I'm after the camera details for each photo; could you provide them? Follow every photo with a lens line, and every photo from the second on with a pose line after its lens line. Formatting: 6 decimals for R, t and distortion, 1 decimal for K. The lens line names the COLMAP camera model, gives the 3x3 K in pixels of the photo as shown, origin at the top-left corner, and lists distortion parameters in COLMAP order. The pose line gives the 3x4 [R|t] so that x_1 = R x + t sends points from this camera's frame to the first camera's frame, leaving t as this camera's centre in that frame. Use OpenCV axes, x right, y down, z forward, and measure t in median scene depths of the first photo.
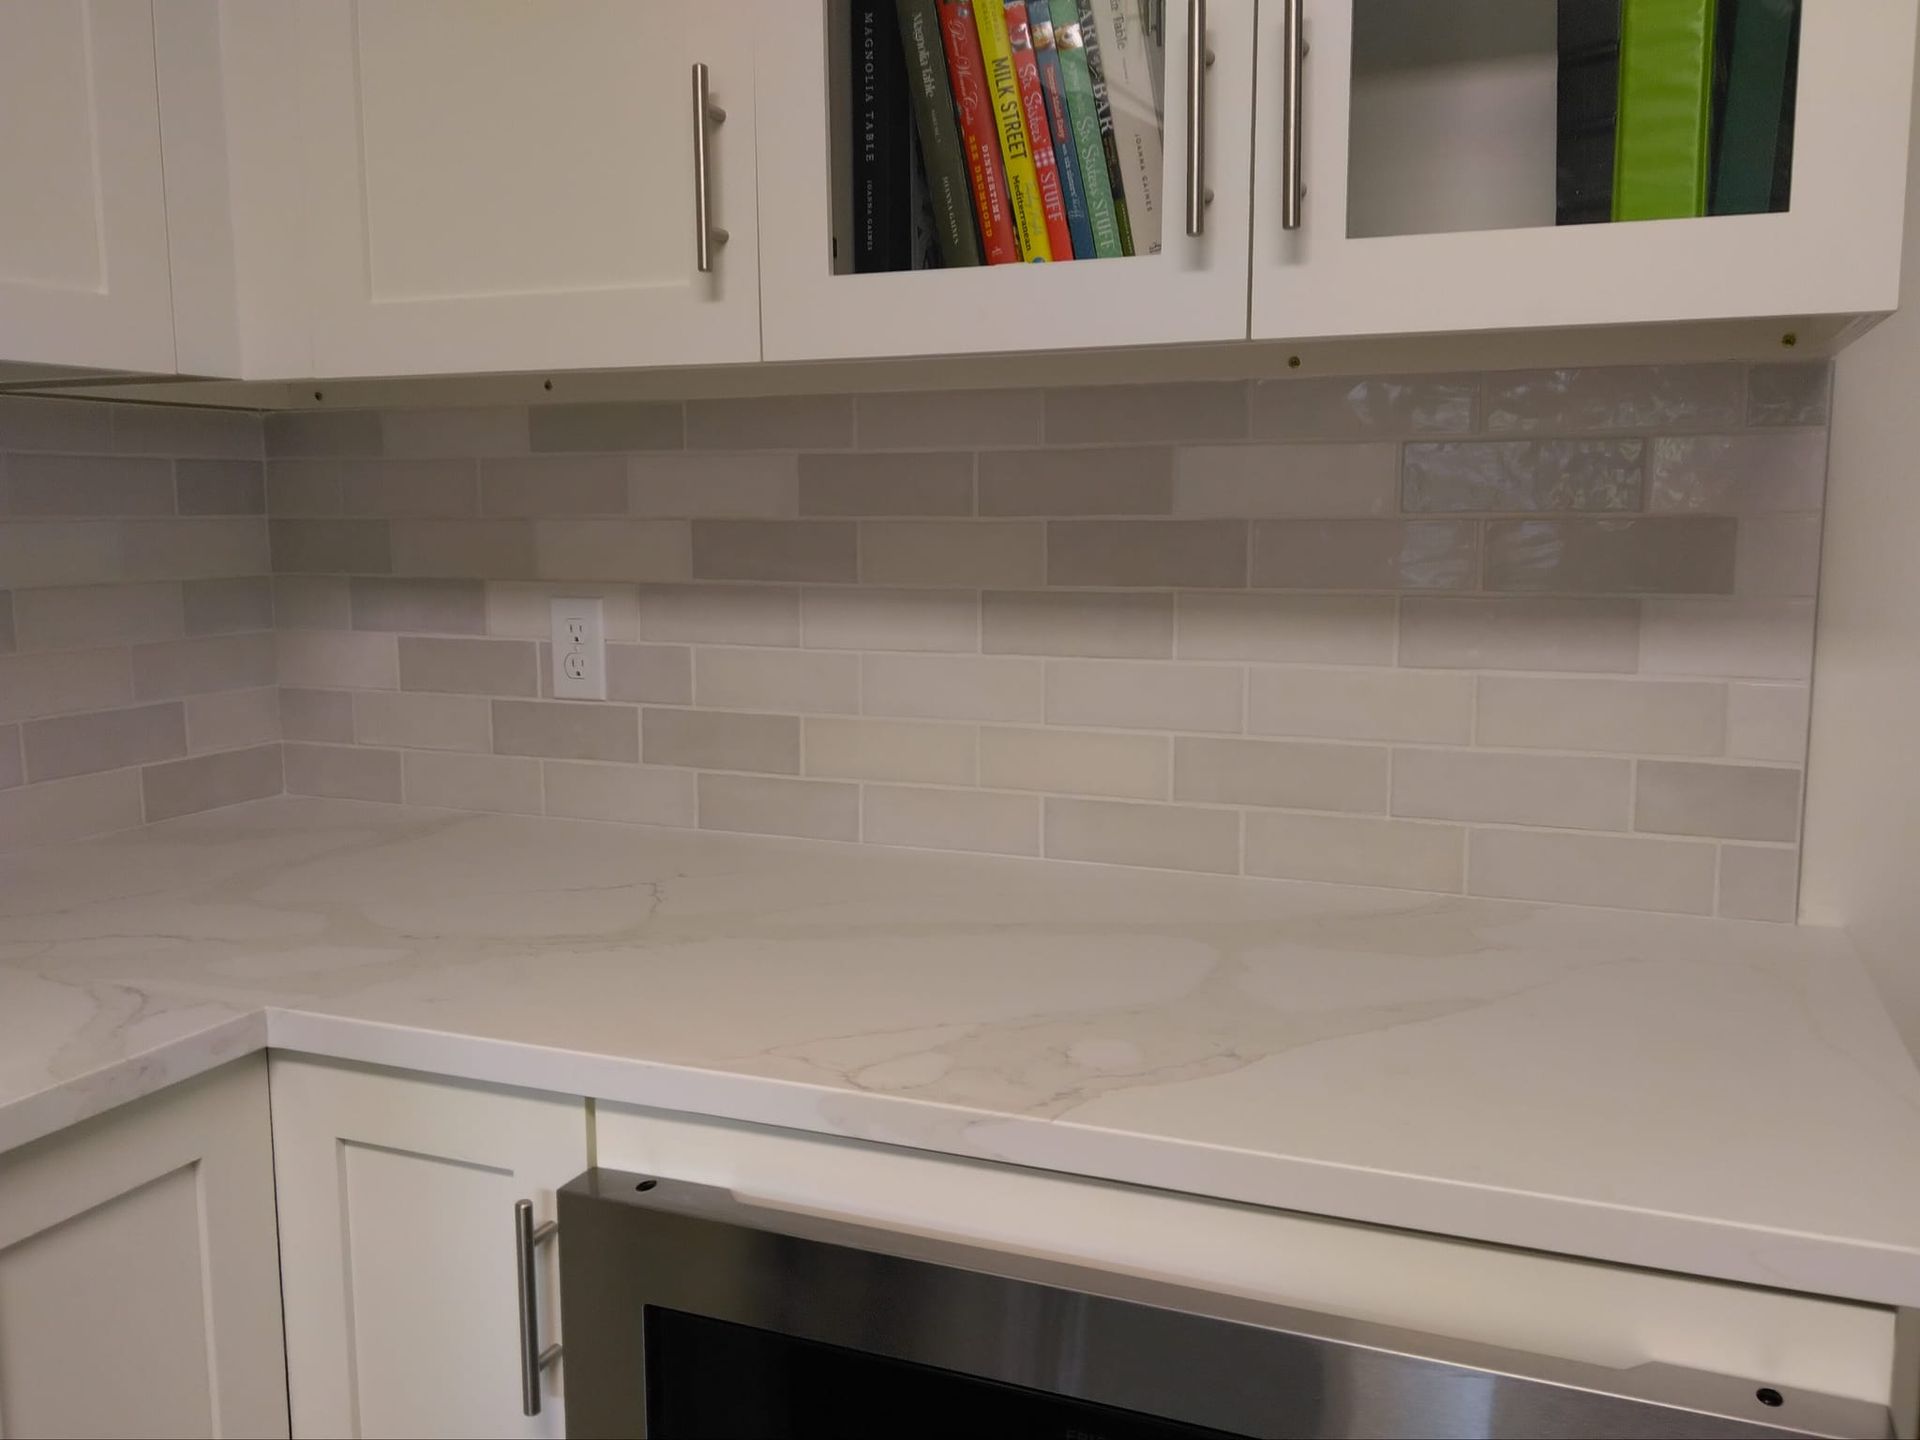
lens RADIAL K [[1578.5, 0, 961.6], [0, 1578.5, 711.4], [0, 0, 1]] dist [0.057454, -0.085321]
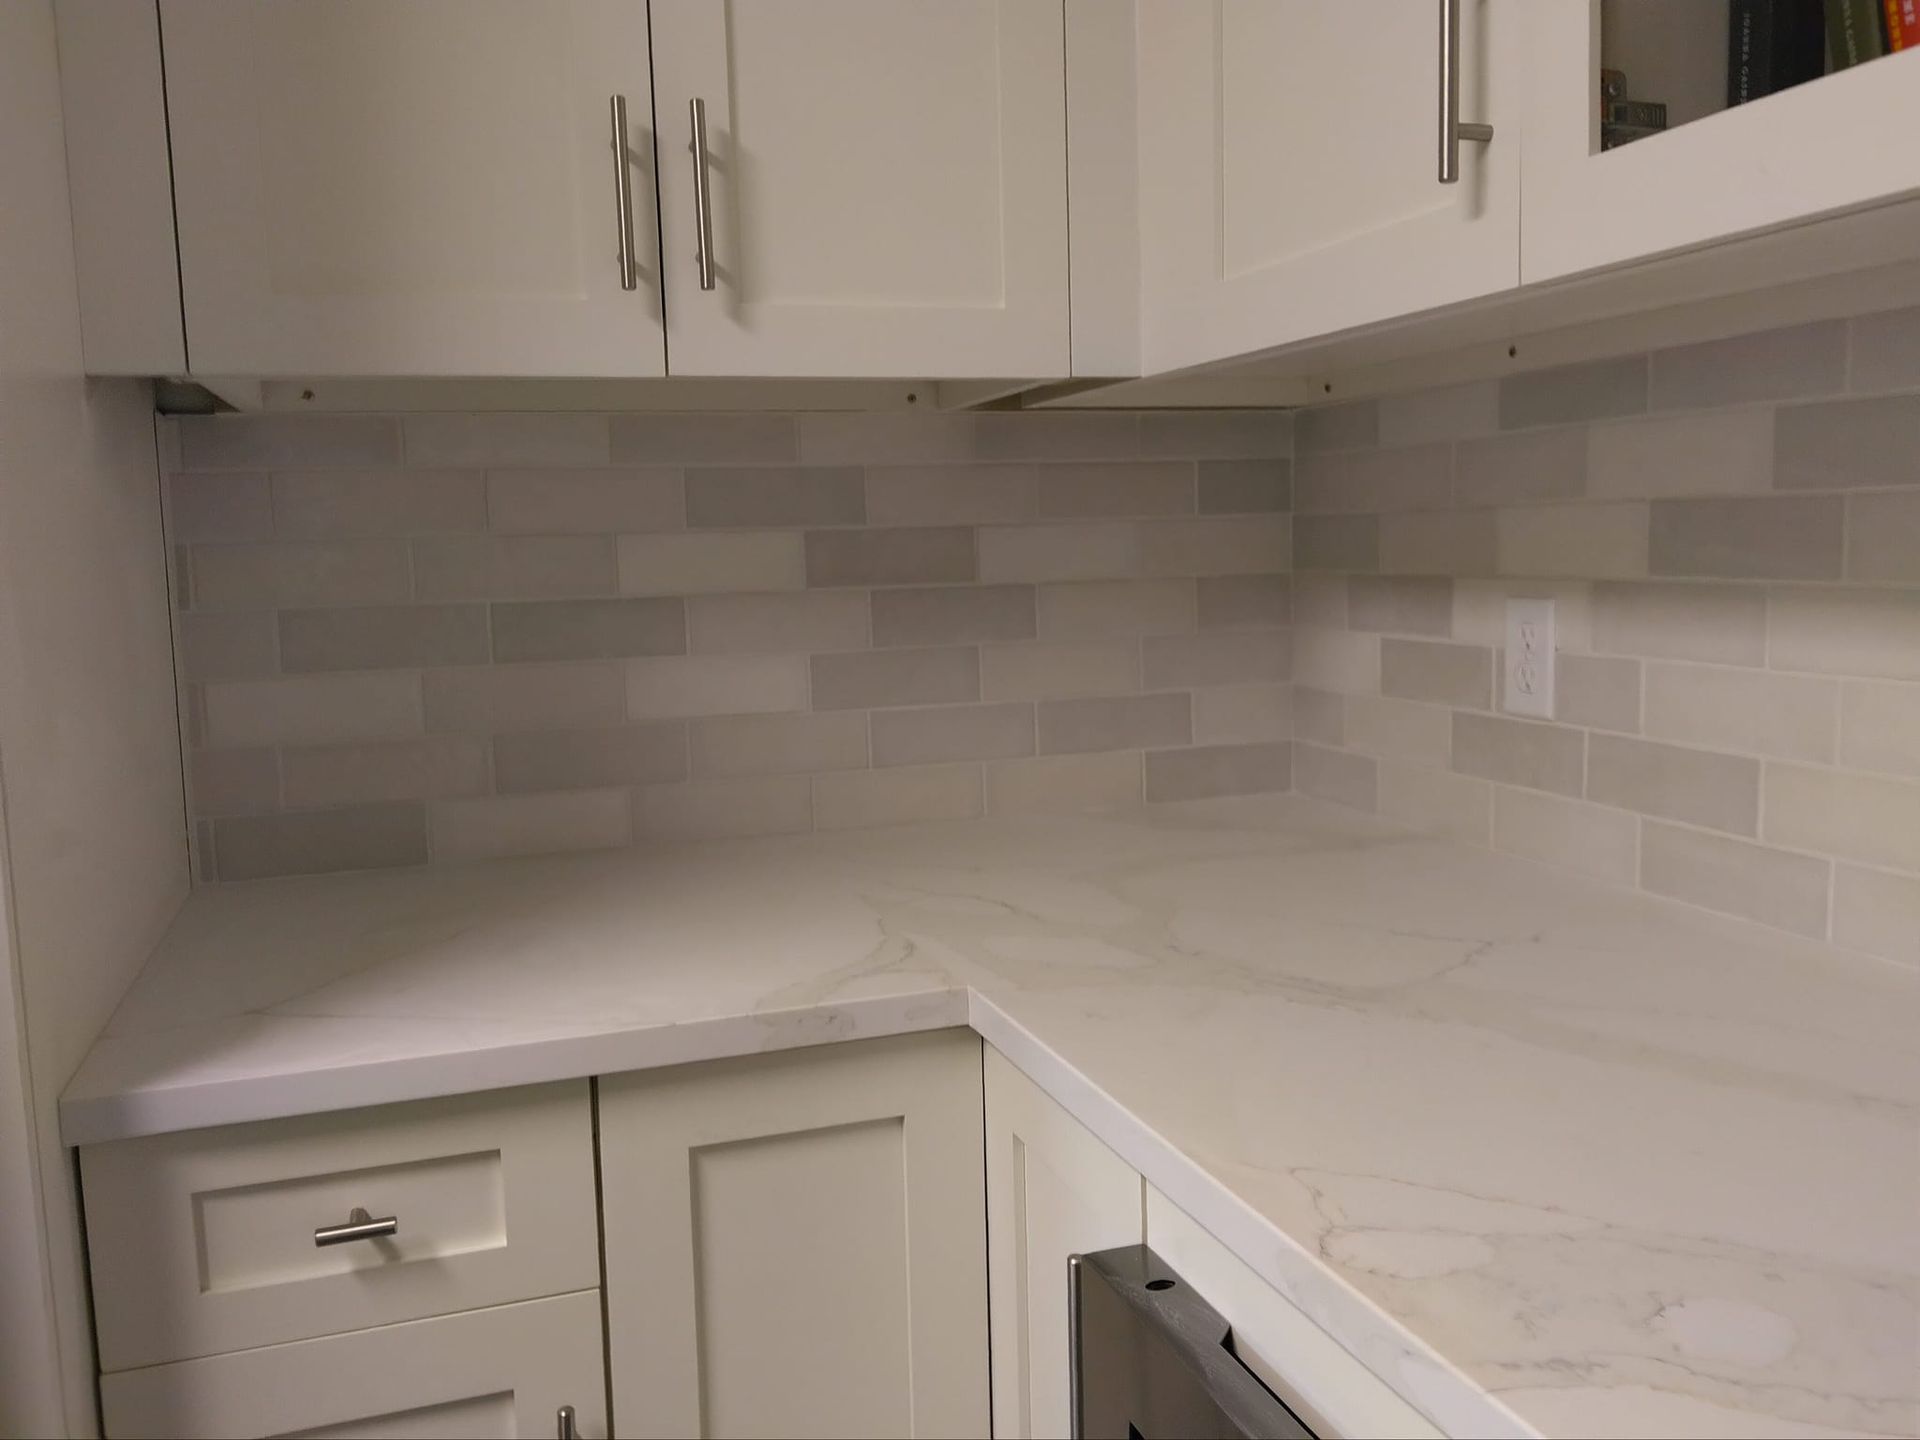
lens RADIAL K [[1578.5, 0, 961.6], [0, 1578.5, 711.4], [0, 0, 1]] dist [0.057454, -0.085321]
pose [[0.652916, 0.069038, -0.754277, 0.210117], [-0.072279, 0.996972, 0.028686, -0.013188], [0.753974, 0.035788, 0.655929, 0.214062]]
